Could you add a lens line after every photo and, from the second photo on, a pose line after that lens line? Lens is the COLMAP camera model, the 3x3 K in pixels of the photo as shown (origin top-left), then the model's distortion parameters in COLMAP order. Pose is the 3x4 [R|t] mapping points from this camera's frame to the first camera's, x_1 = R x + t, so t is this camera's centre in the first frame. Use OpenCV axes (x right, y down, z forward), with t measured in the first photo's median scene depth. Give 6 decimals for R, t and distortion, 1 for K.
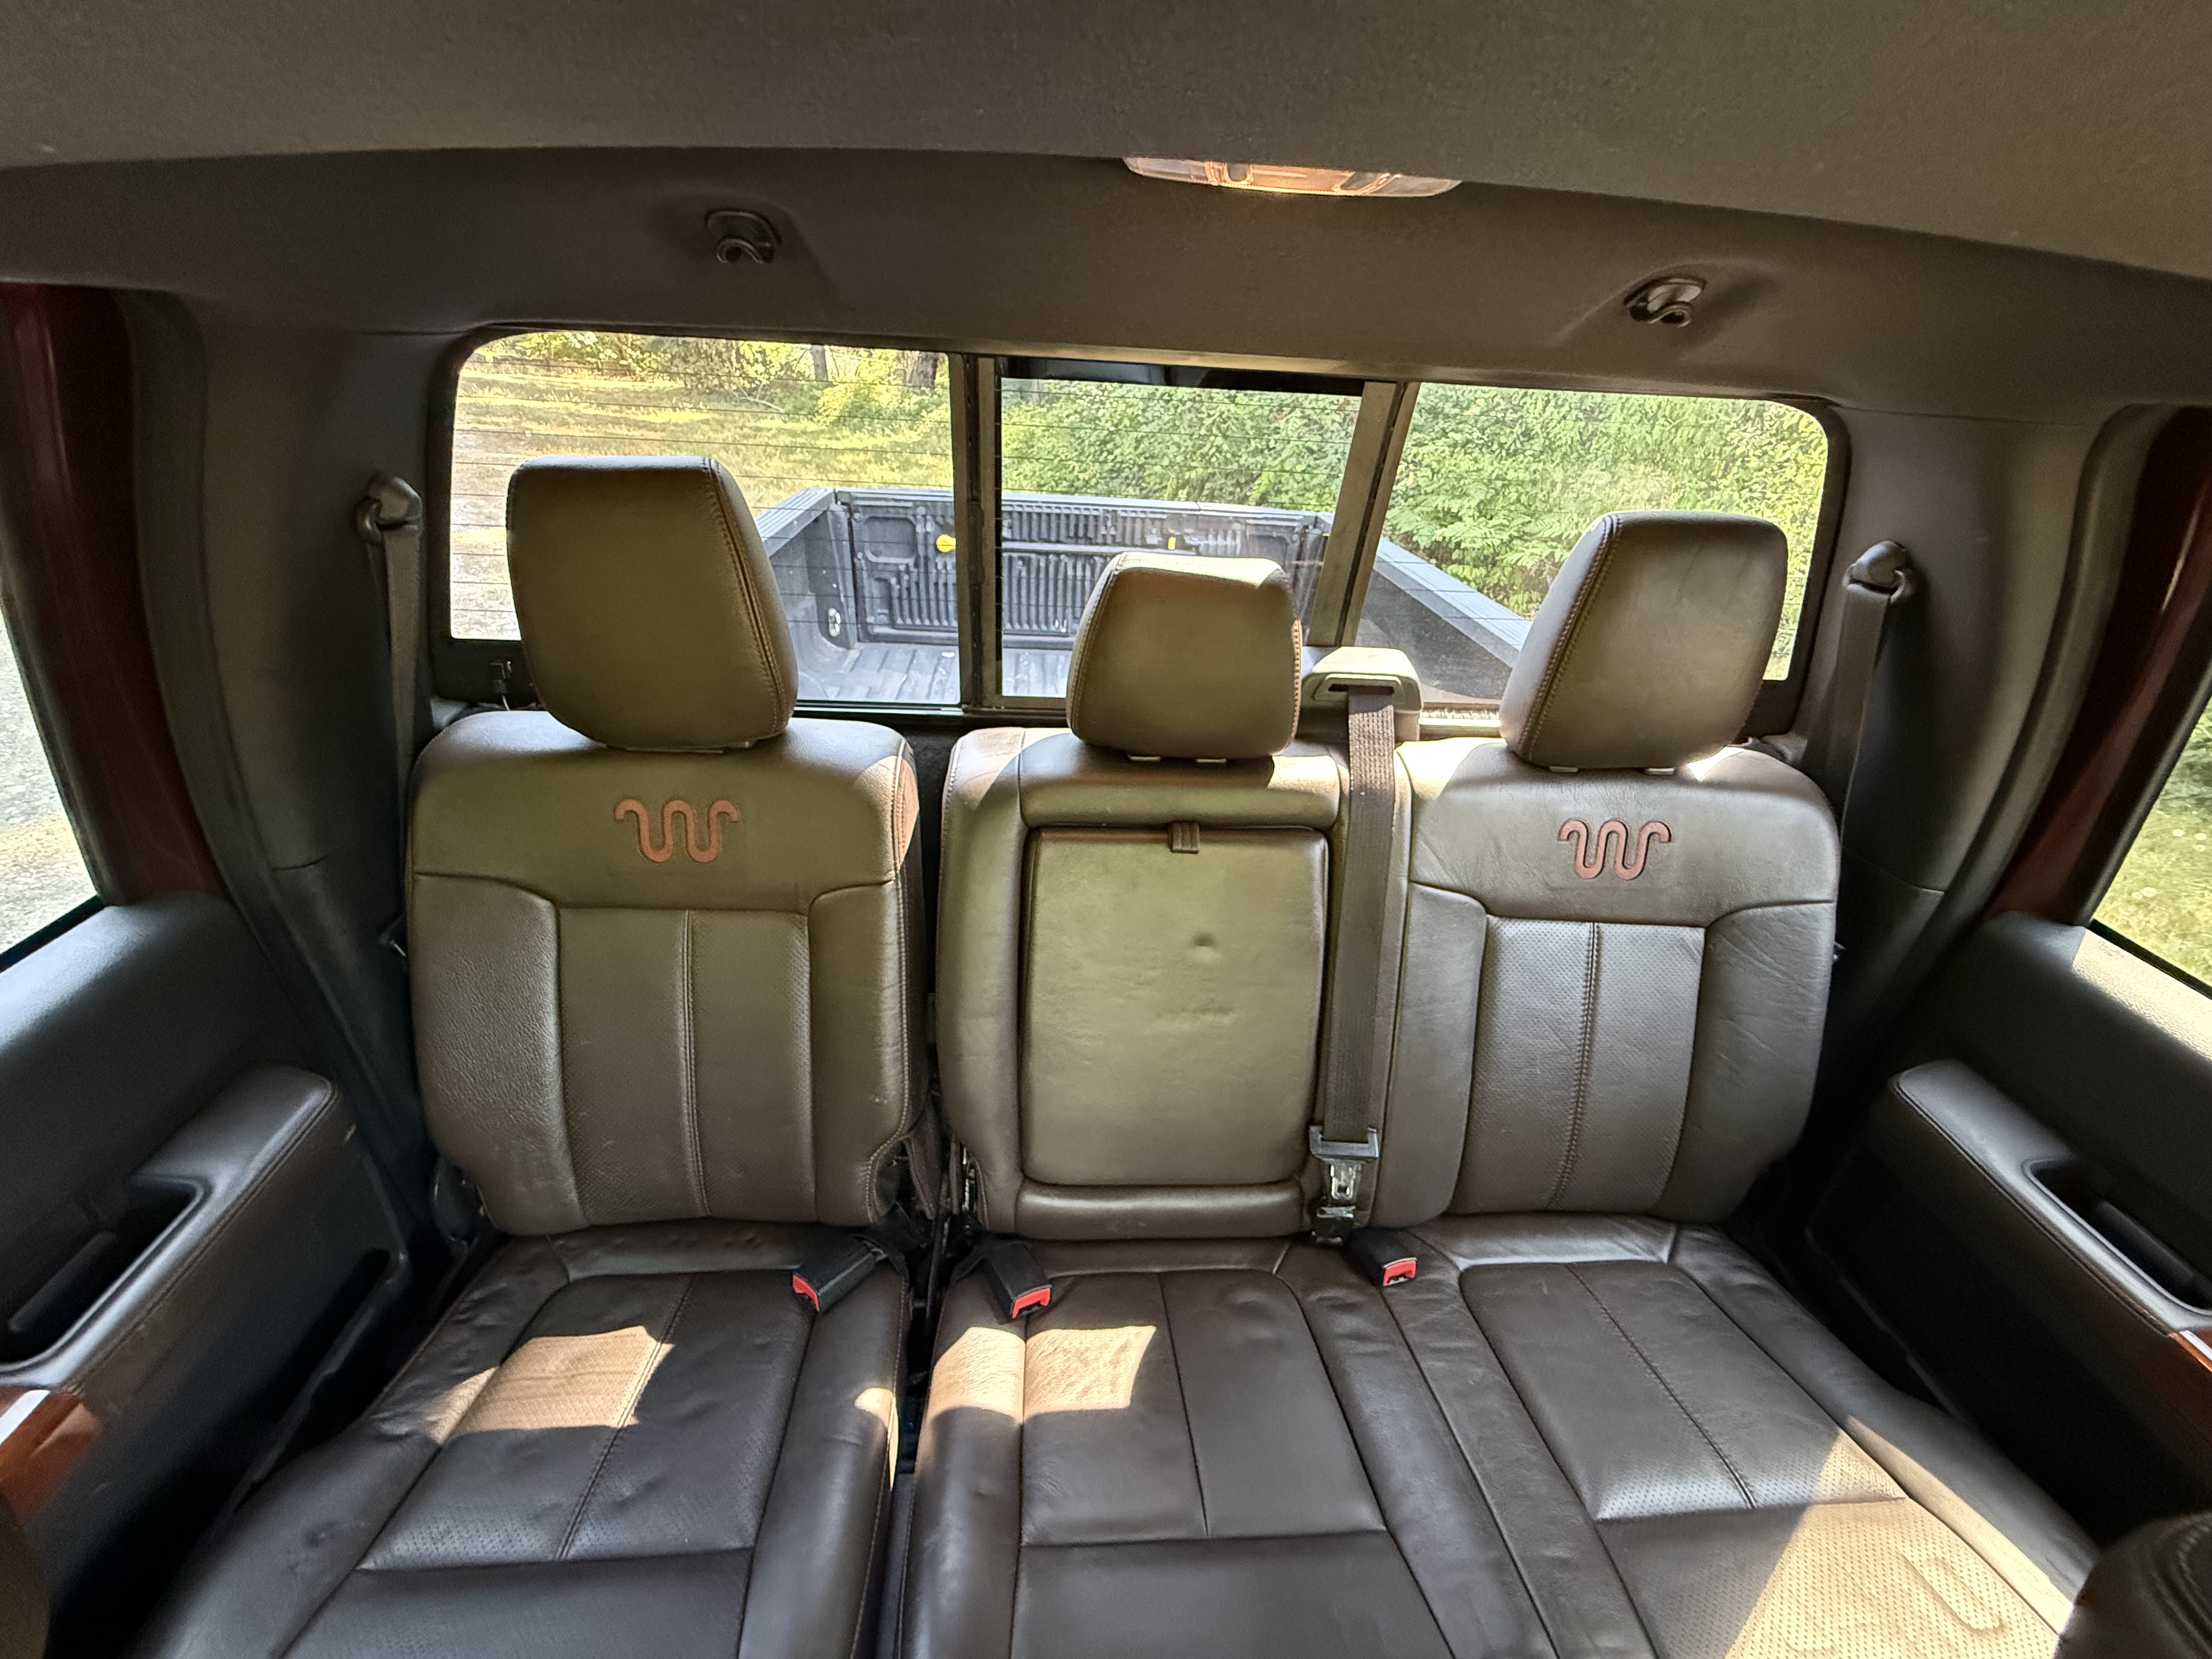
lens RADIAL K [[882.8, 0, 1103.7], [0, 882.8, 828.6], [0, 0, 1]] dist [-0.000816, 0.000246]
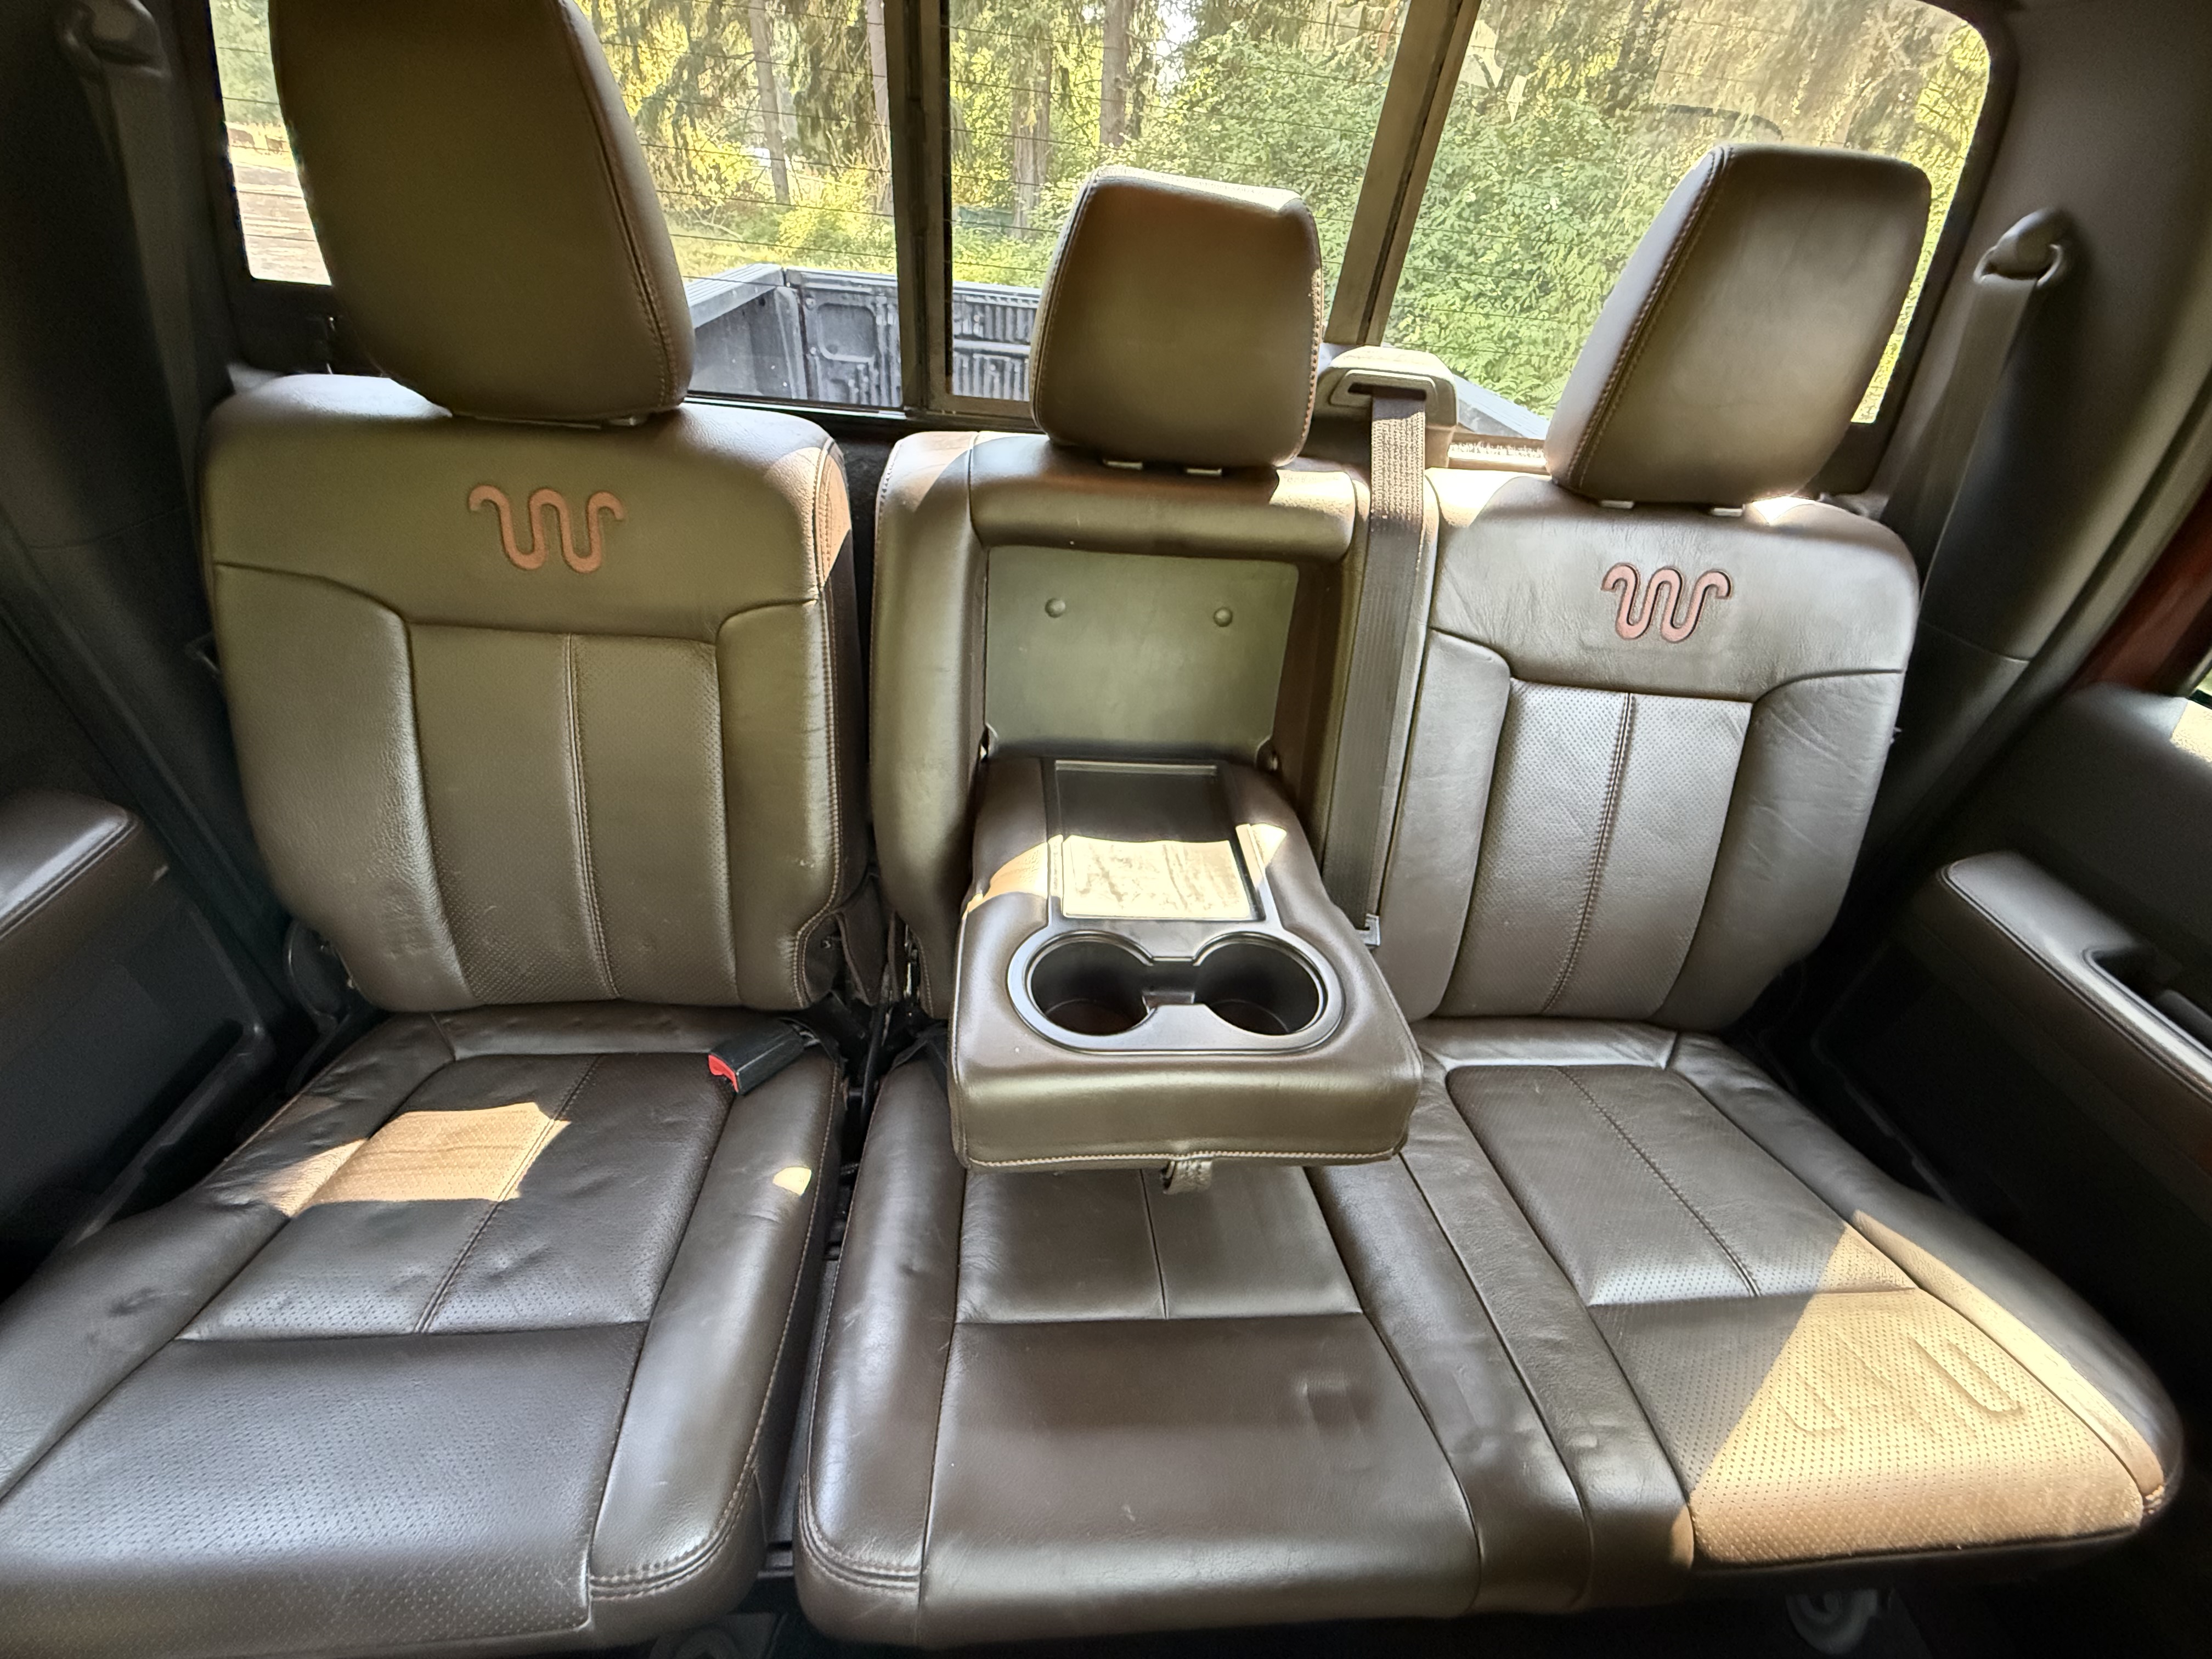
lens RADIAL K [[882.8, 0, 1105.2], [0, 882.8, 829.3], [0, 0, 1]] dist [-0.000816, 0.000246]
pose [[0.999130, 0.026560, 0.032159, 0.011540], [-0.030496, 0.991197, 0.128838, 0.153117], [-0.028454, -0.129706, 0.991144, 0.137063]]
